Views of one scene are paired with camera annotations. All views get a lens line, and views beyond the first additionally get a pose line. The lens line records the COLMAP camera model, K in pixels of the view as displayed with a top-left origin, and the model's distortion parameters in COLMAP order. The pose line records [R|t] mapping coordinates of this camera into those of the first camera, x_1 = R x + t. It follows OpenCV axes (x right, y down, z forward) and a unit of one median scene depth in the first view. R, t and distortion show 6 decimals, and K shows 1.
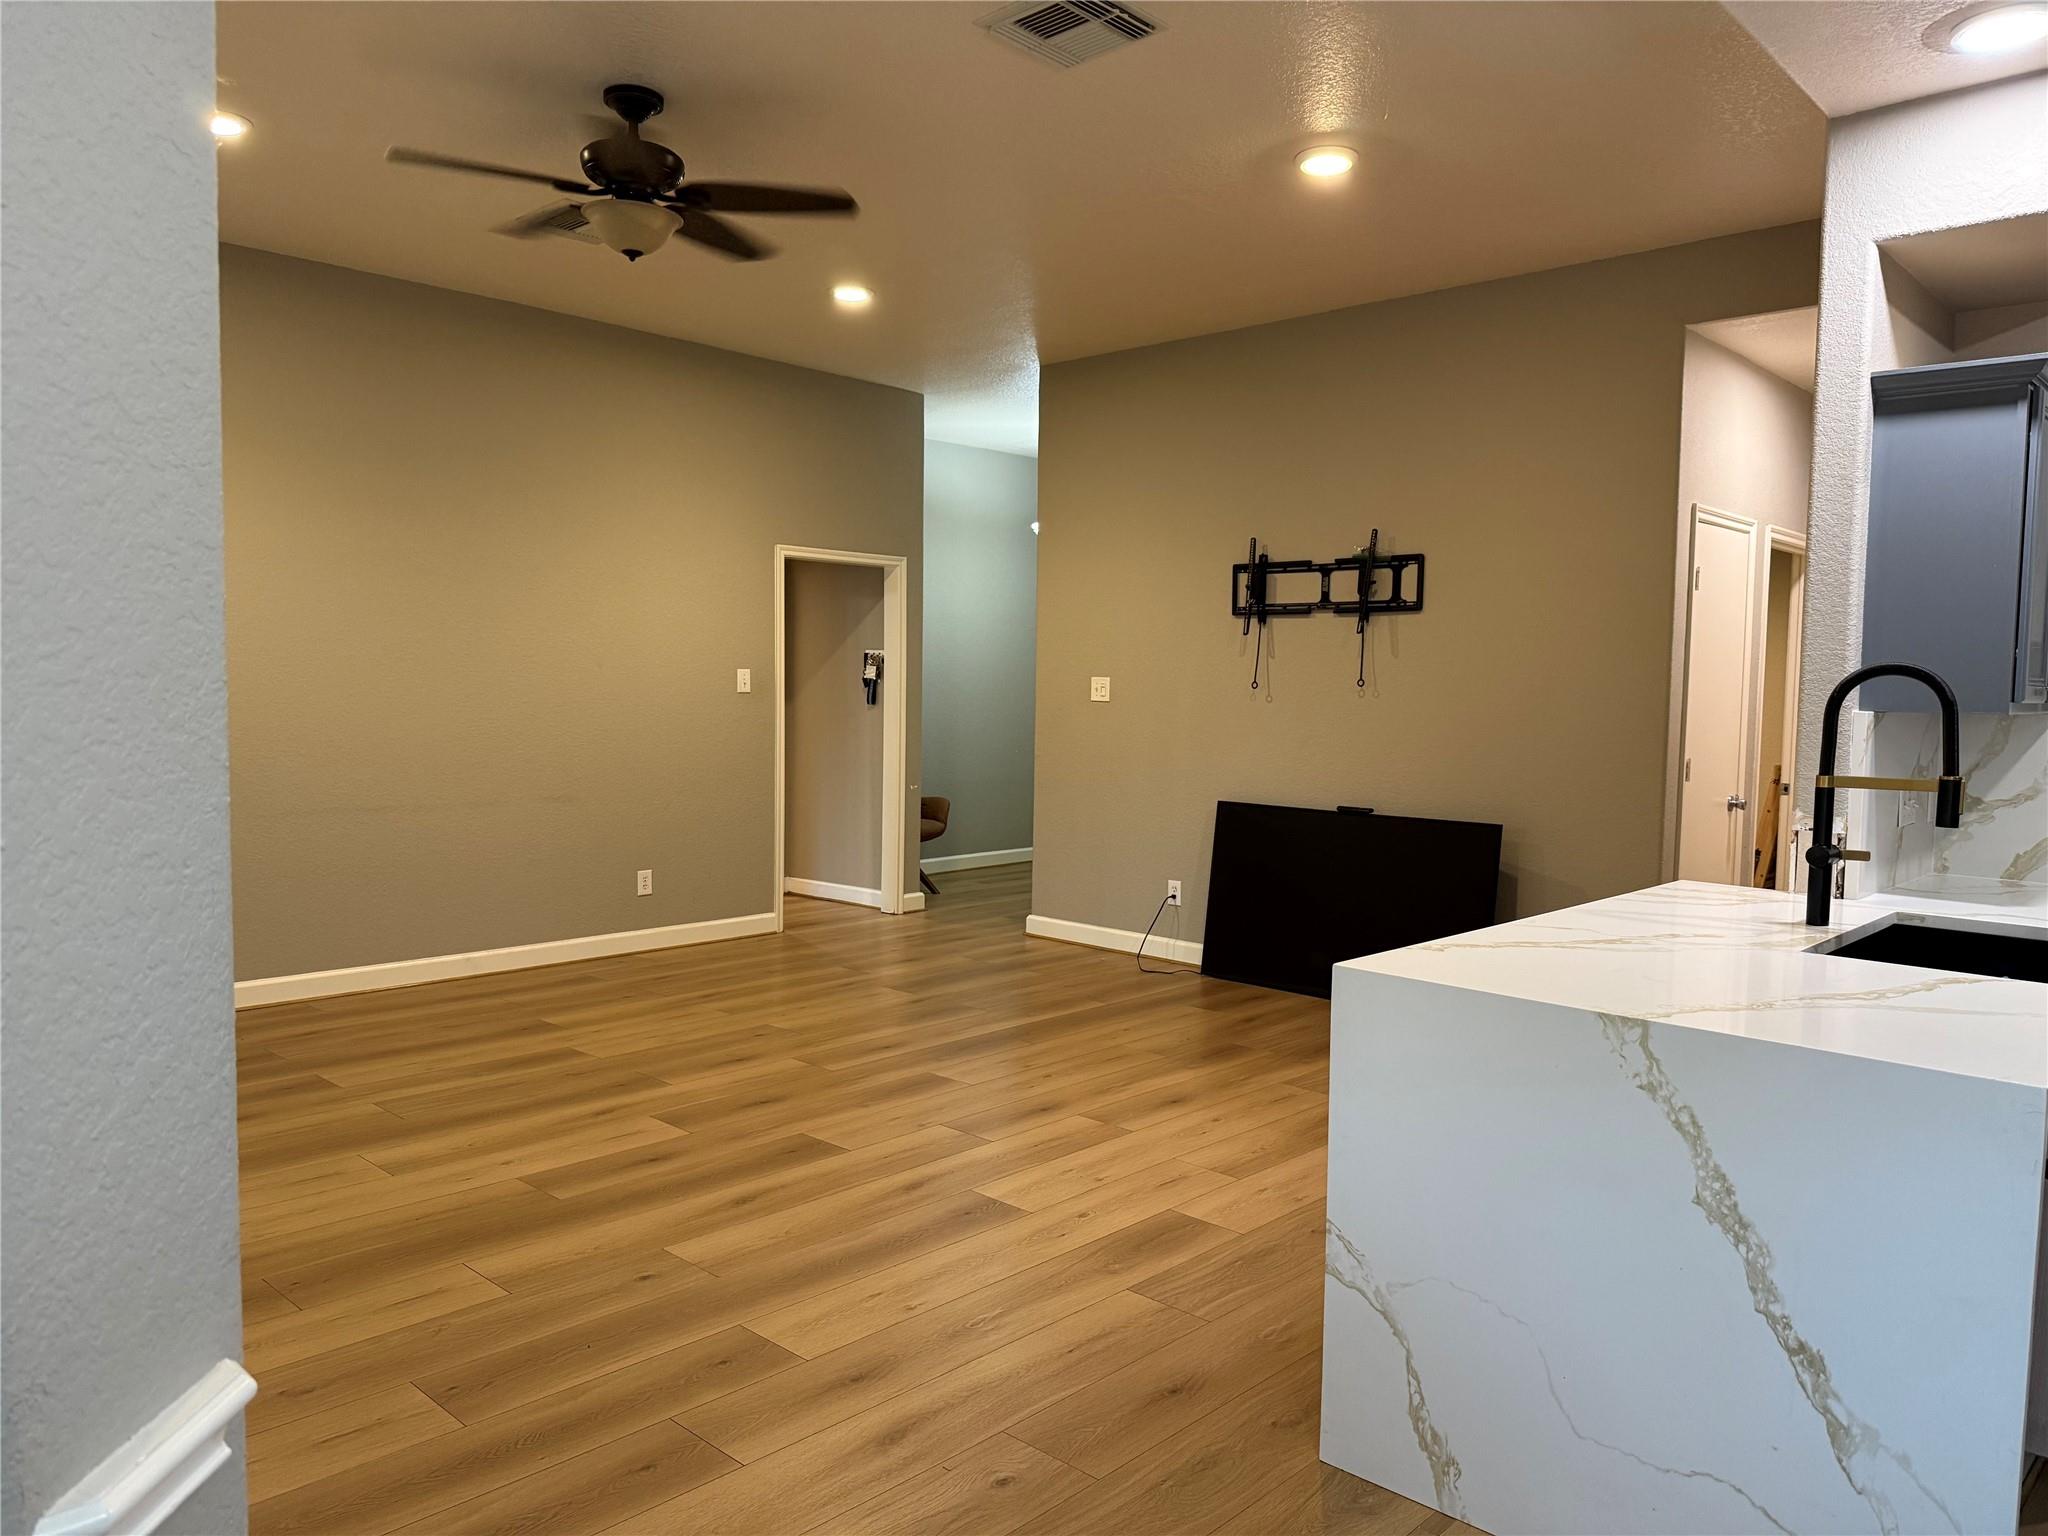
lens RADIAL K [[1441.9, 0, 1008.3], [0, 1441.9, 780.2], [0, 0, 1]] dist [0.027430, -0.037888]
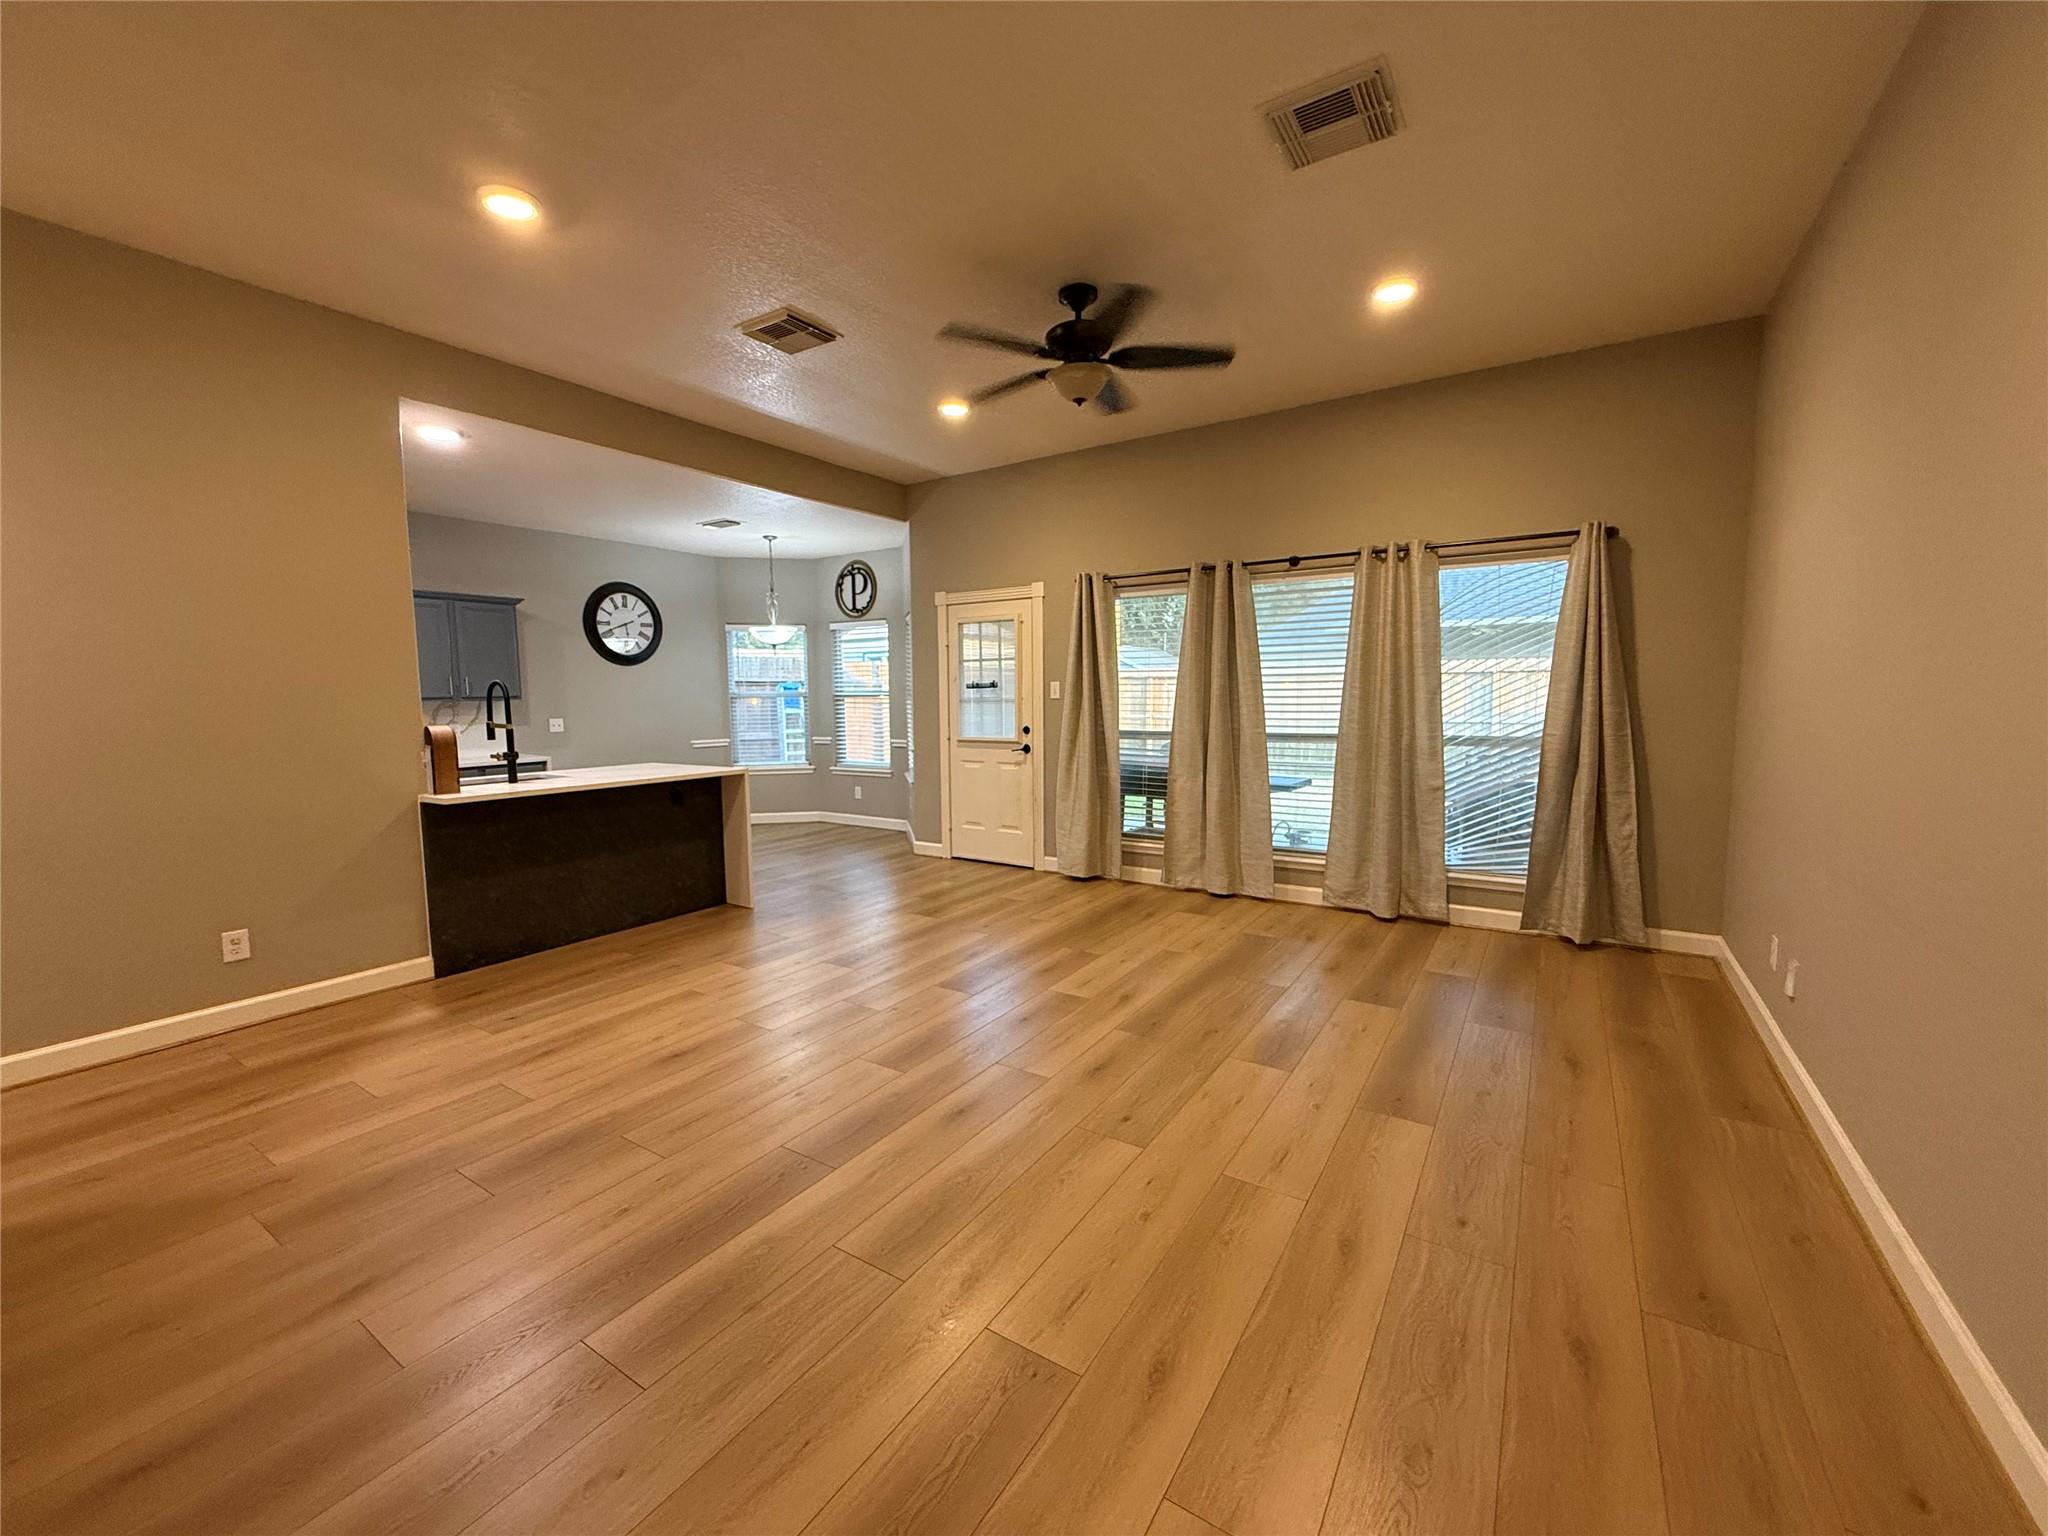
lens RADIAL K [[818.2, 0, 1011.2], [0, 818.2, 759.6], [0, 0, 1]] dist [0.000014, 0.000644]
pose [[-0.984205, 0.003682, -0.176996, -0.030861], [-0.025317, 0.986580, 0.161303, -0.117513], [0.175215, 0.163236, -0.970904, 1.636028]]
